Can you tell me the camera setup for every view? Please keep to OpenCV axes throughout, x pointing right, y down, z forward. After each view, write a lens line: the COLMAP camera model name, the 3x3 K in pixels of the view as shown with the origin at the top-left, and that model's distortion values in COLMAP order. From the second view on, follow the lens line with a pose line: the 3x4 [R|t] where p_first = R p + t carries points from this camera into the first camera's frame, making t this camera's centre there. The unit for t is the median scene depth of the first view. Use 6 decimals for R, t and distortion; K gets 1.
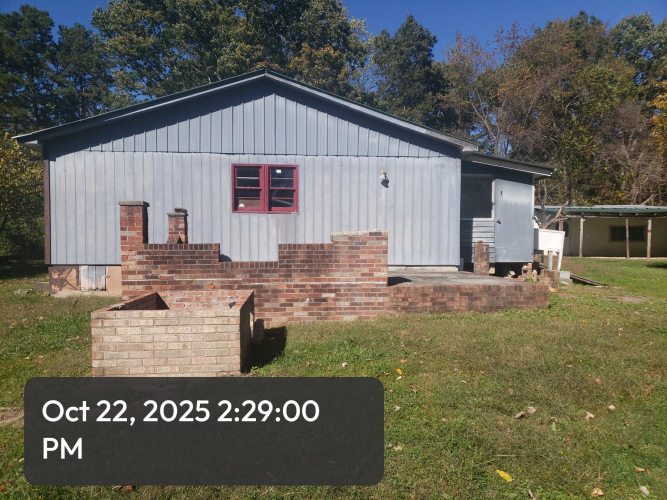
lens RADIAL K [[513.0, 0, 333.5], [0, 513.0, 250.0], [0, 0, 1]] dist [0.096106, -0.159303]
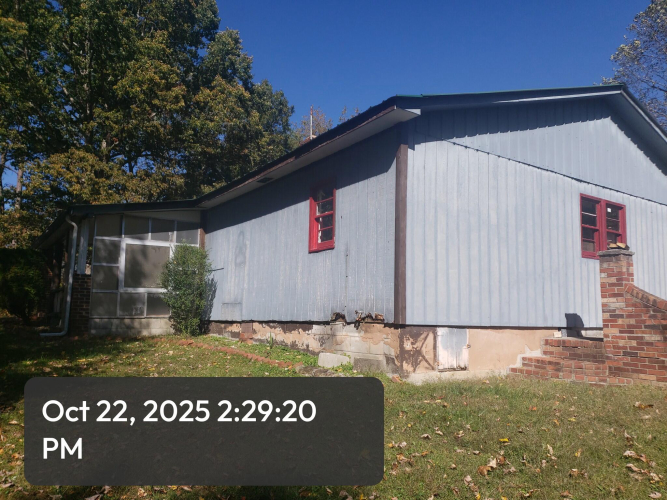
lens RADIAL K [[513.0, 0, 333.5], [0, 513.0, 250.0], [0, 0, 1]] dist [0.096106, -0.159303]
pose [[0.862408, 0.081151, 0.499667, -0.890185], [-0.010278, 0.989670, -0.142994, 0.028192], [-0.506109, 0.118184, 0.854334, 0.548074]]
